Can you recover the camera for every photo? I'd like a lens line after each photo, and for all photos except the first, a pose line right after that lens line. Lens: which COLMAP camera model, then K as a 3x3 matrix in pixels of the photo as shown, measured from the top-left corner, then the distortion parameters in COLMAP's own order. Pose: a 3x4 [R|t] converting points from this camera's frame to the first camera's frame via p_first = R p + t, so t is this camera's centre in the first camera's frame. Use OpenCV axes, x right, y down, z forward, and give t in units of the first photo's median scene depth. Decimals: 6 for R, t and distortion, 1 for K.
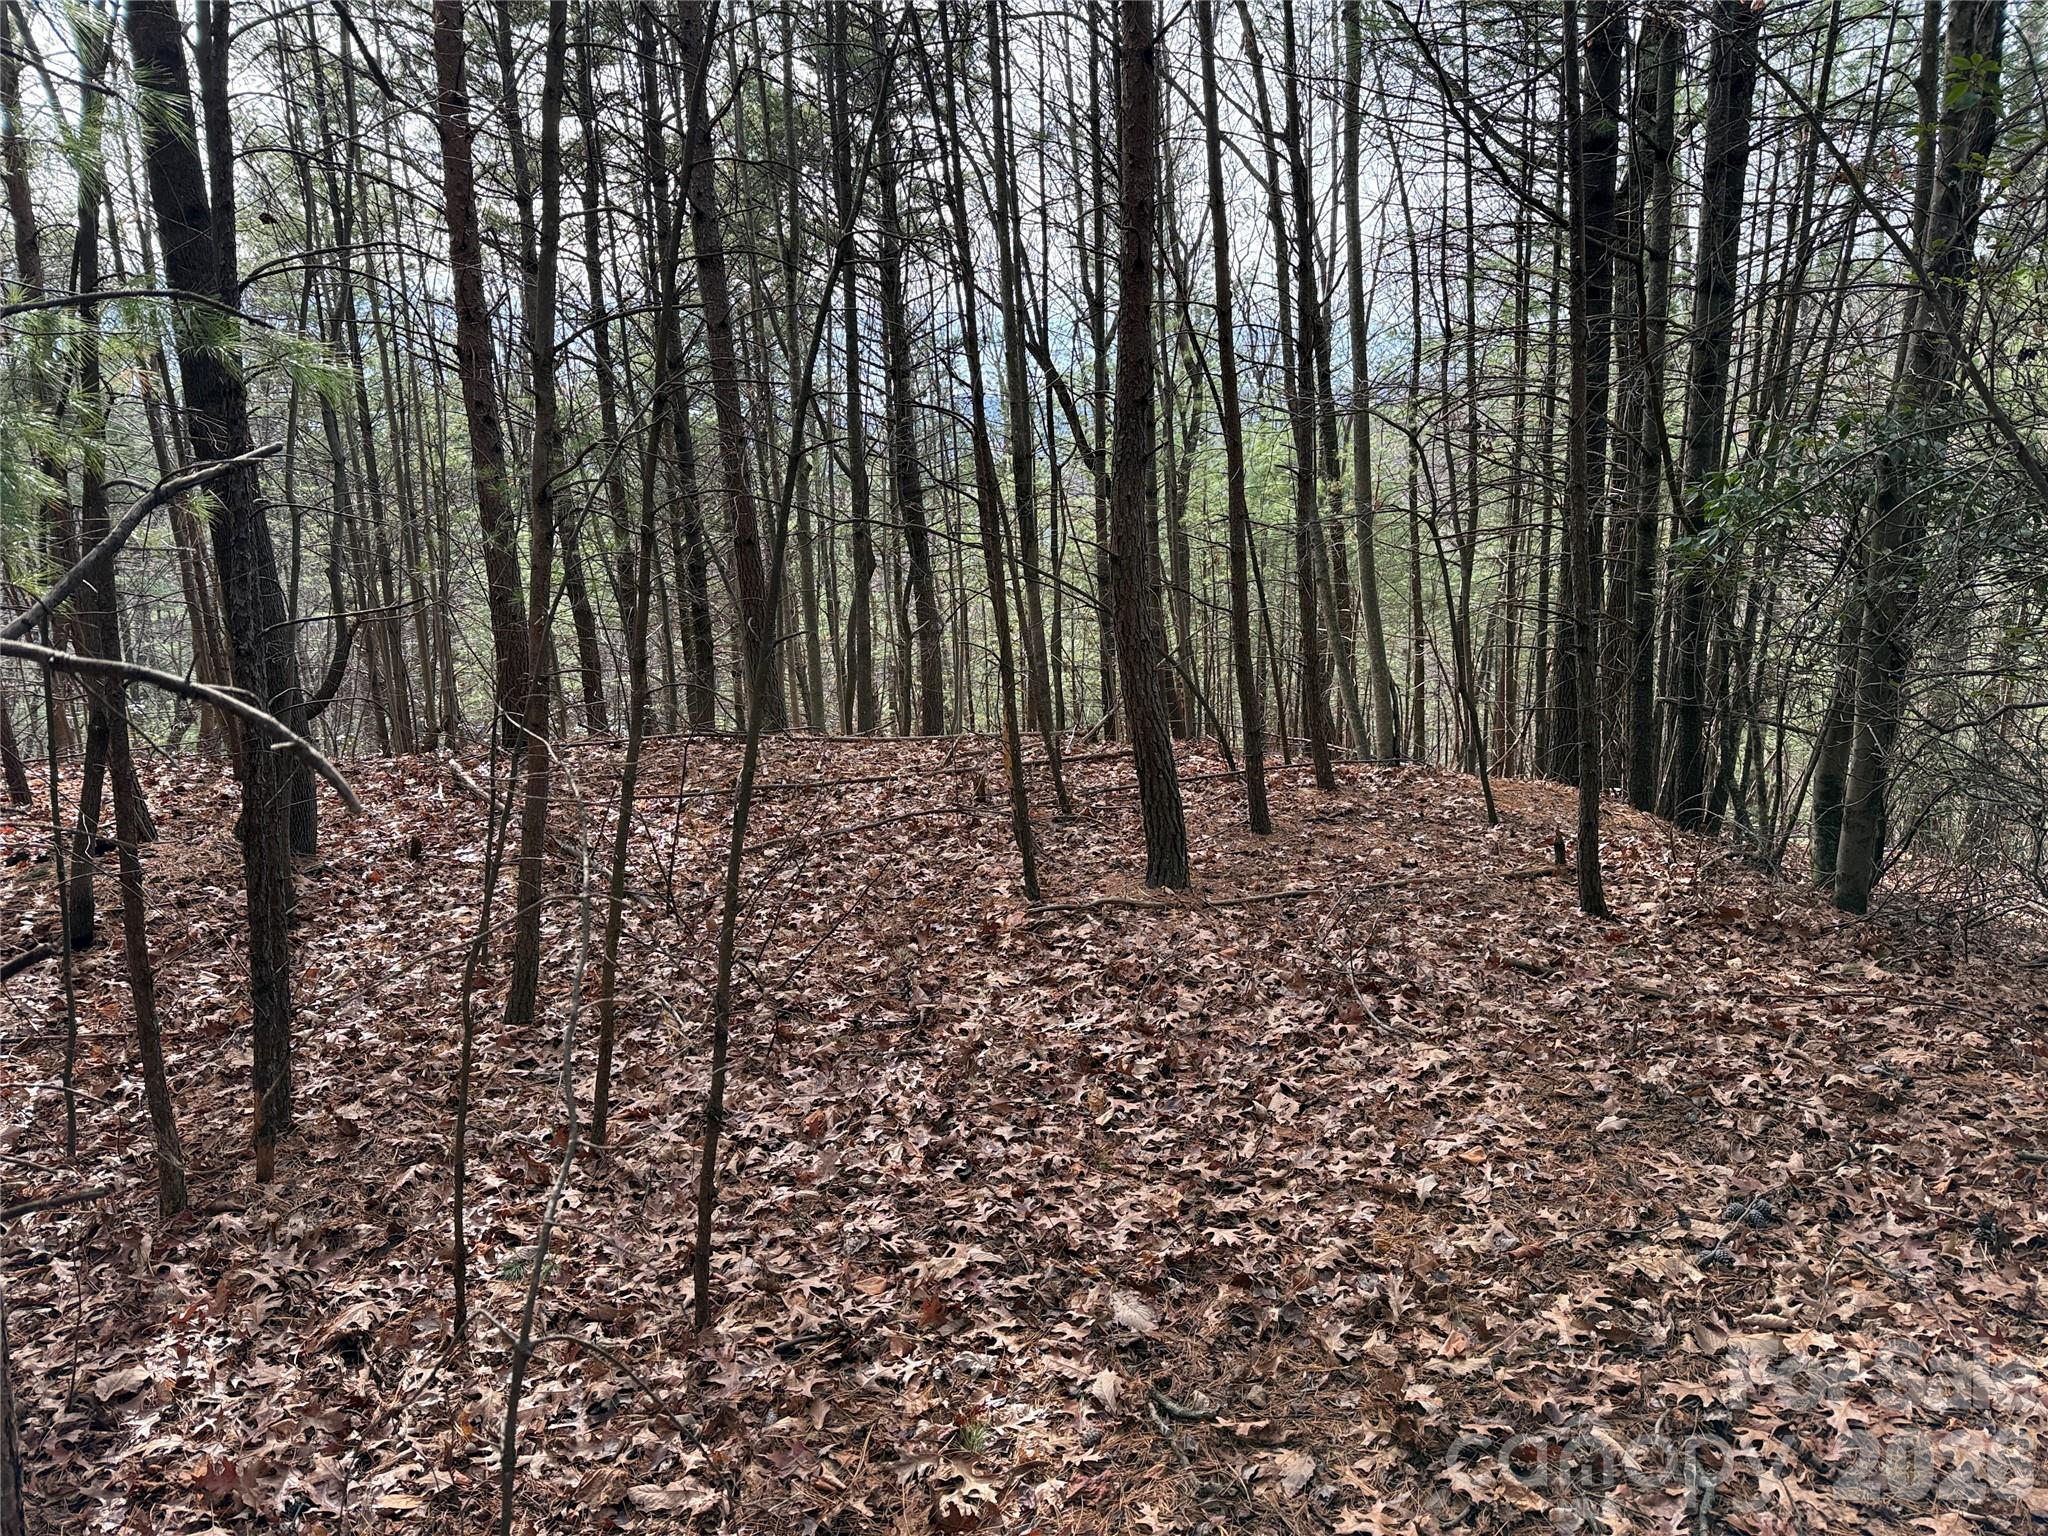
lens RADIAL K [[1437.8, 0, 1036.3], [0, 1437.8, 770.4], [0, 0, 1]] dist [0.130260, -0.222257]
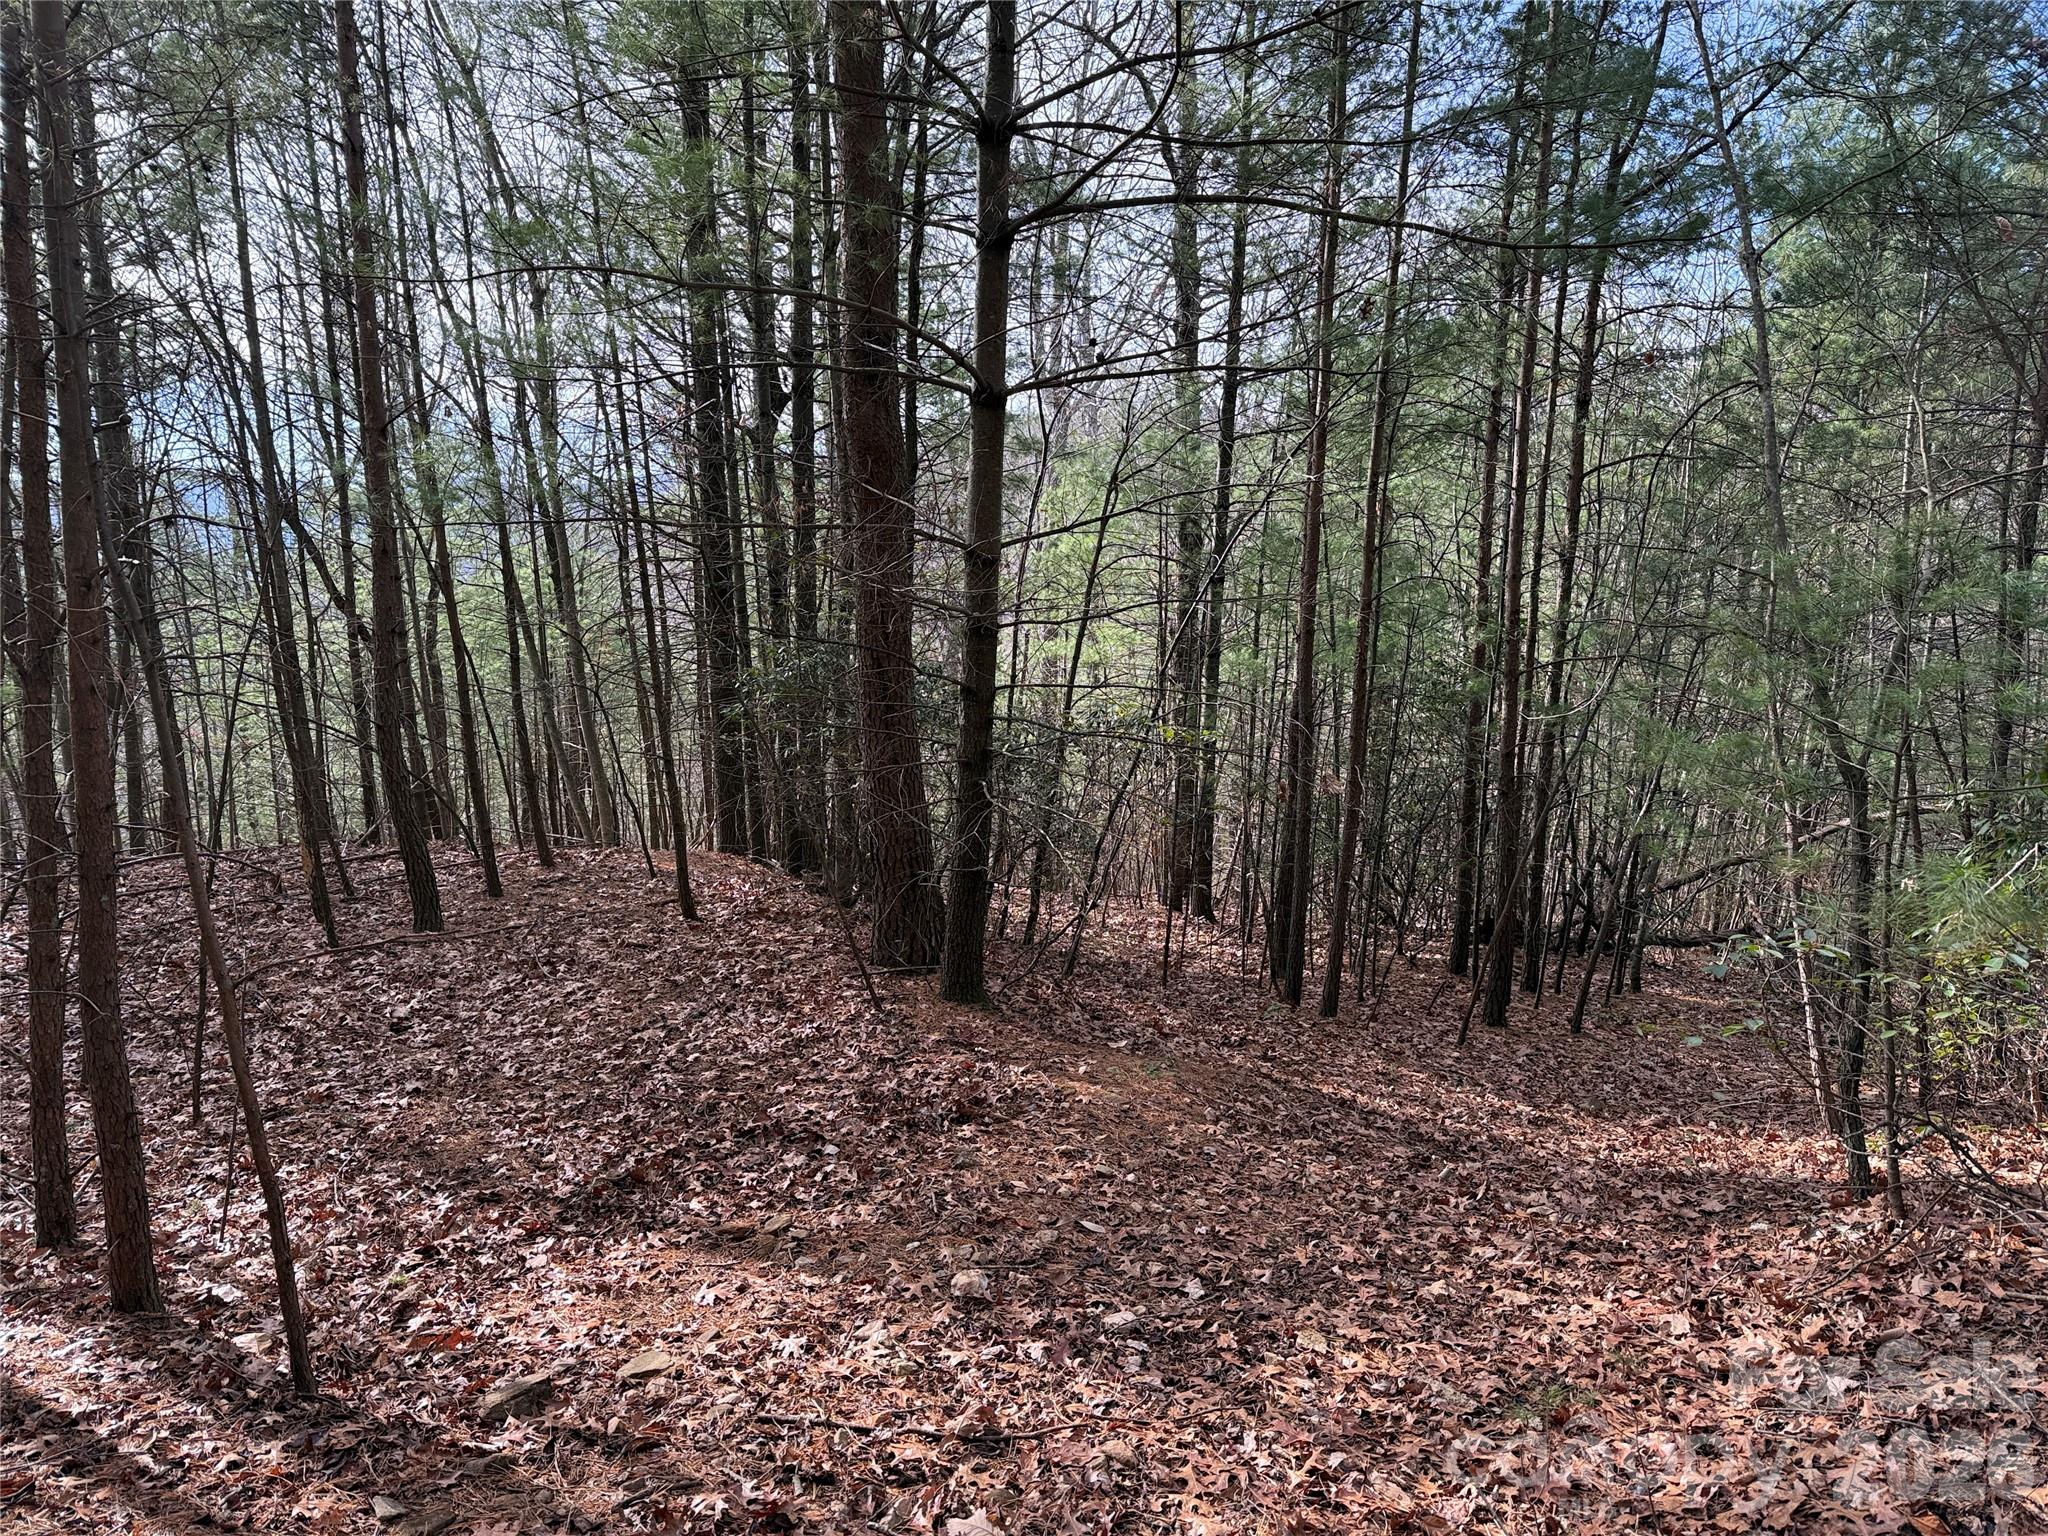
lens RADIAL K [[1437.8, 0, 1036.3], [0, 1437.8, 770.4], [0, 0, 1]] dist [0.130260, -0.222257]
pose [[0.884685, -0.047707, 0.463742, -0.087315], [0.077183, 0.996011, -0.044777, 0.045678], [-0.459756, 0.075407, 0.884838, -1.195387]]
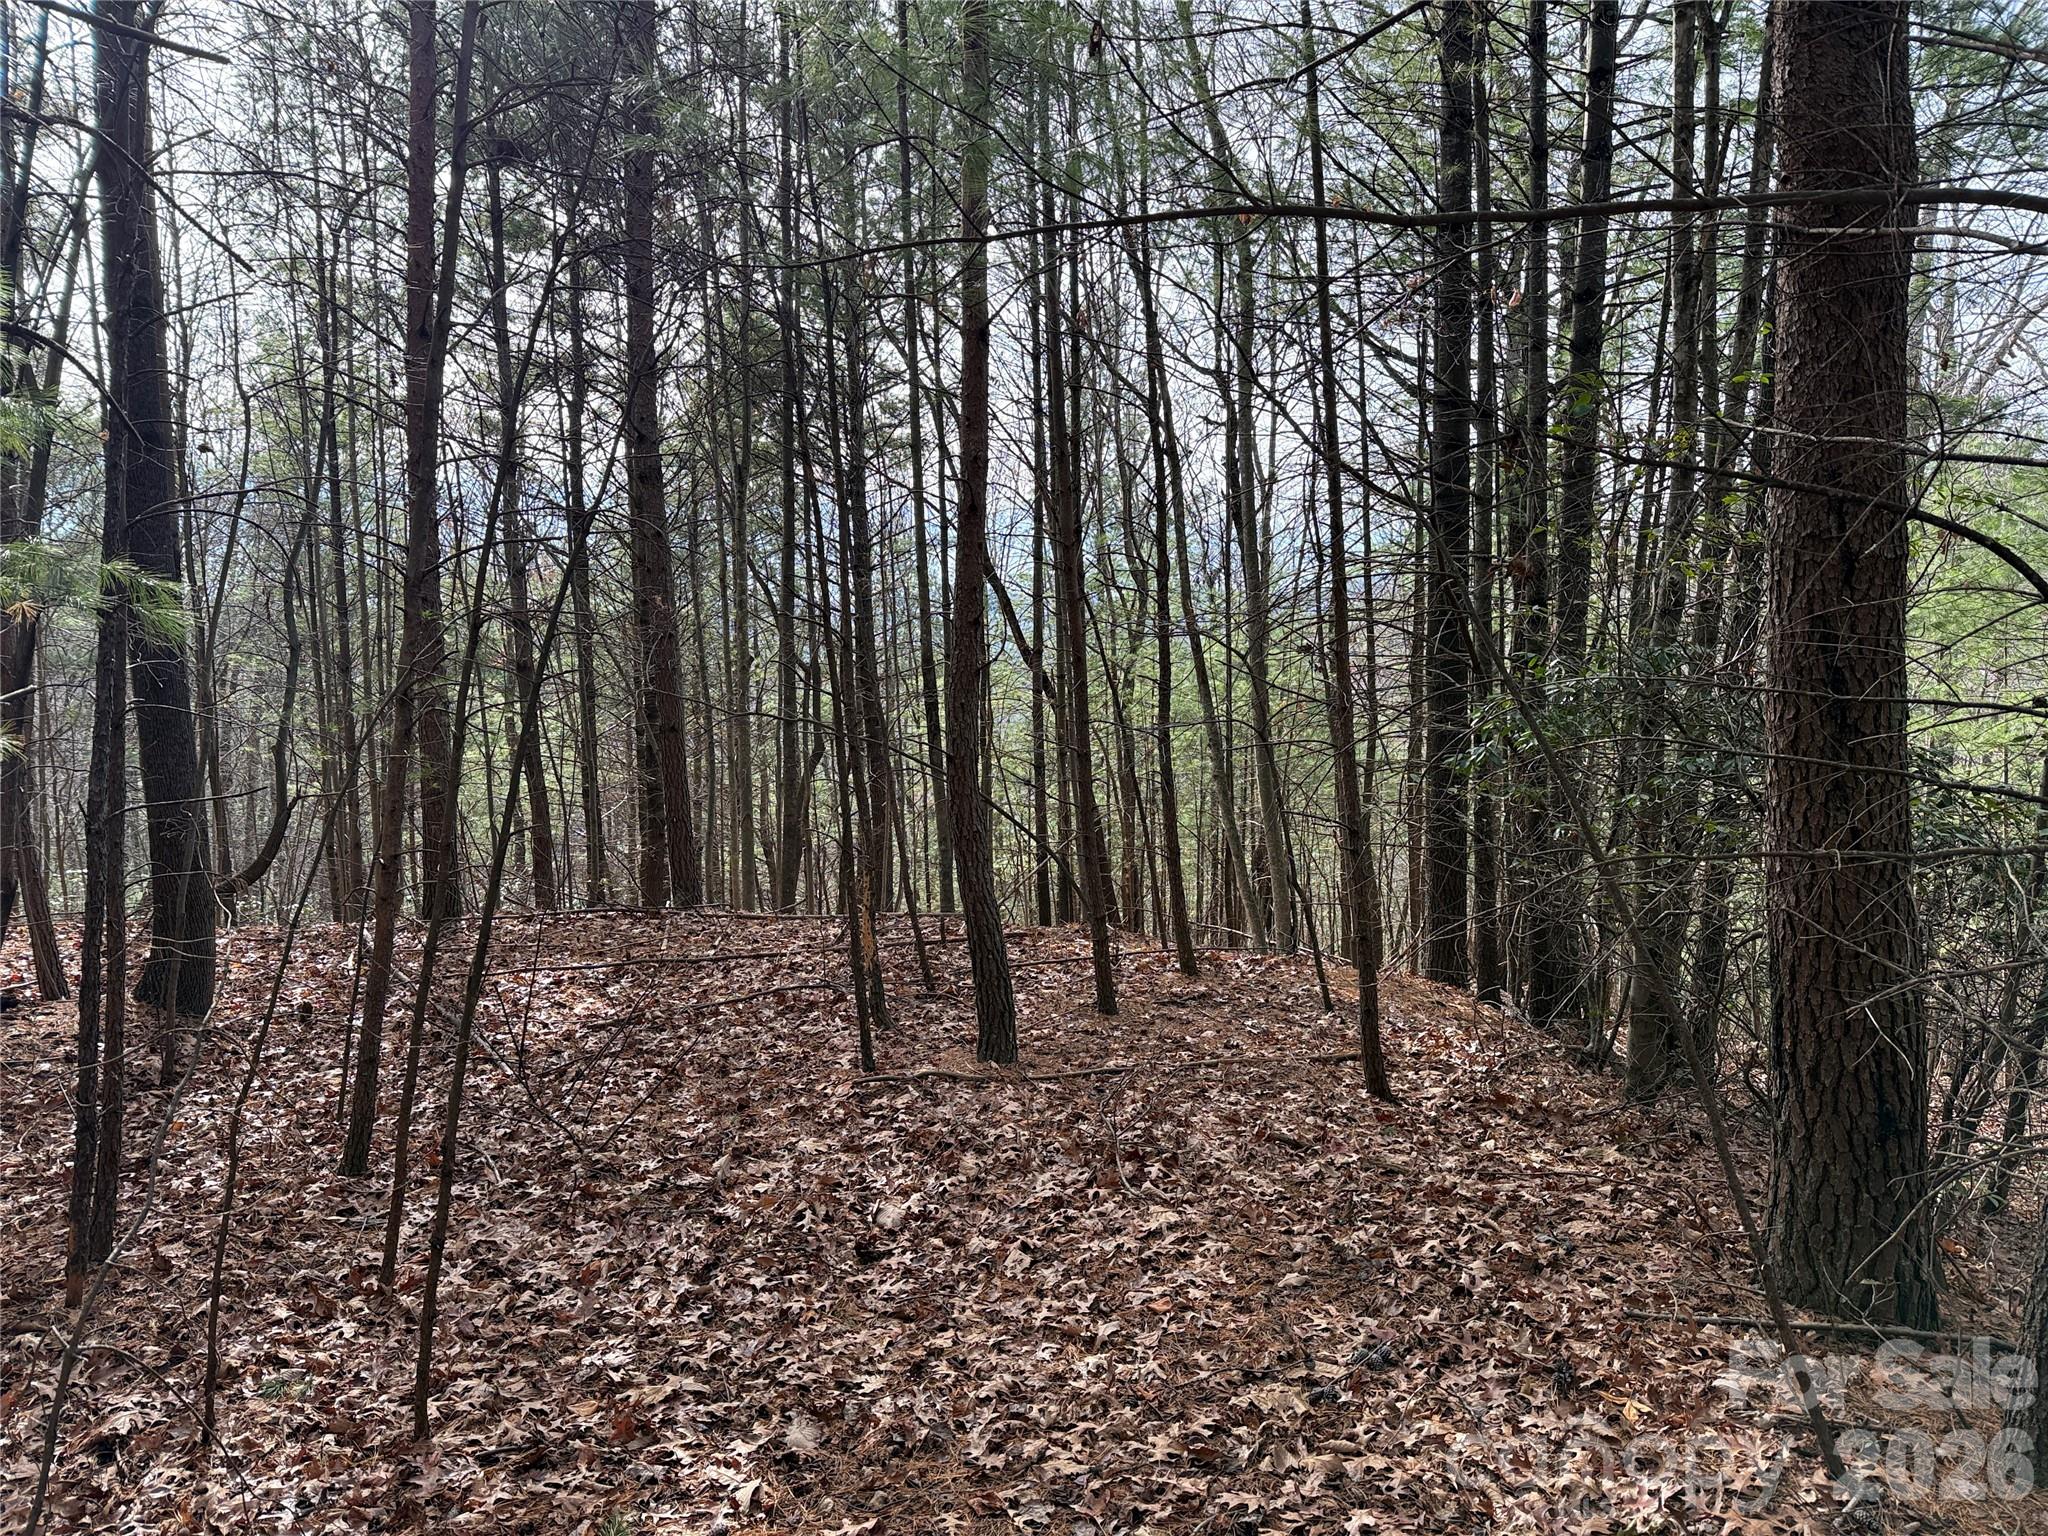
lens RADIAL K [[1442.3, 0, 1022.5], [0, 1442.3, 699.8], [0, 0, 1]] dist [0.069995, -0.061073]
pose [[0.999759, 0.021296, -0.005303, 0.181187], [-0.021891, 0.984803, -0.172288, 0.001589], [0.001553, 0.172362, 0.985032, -0.172903]]
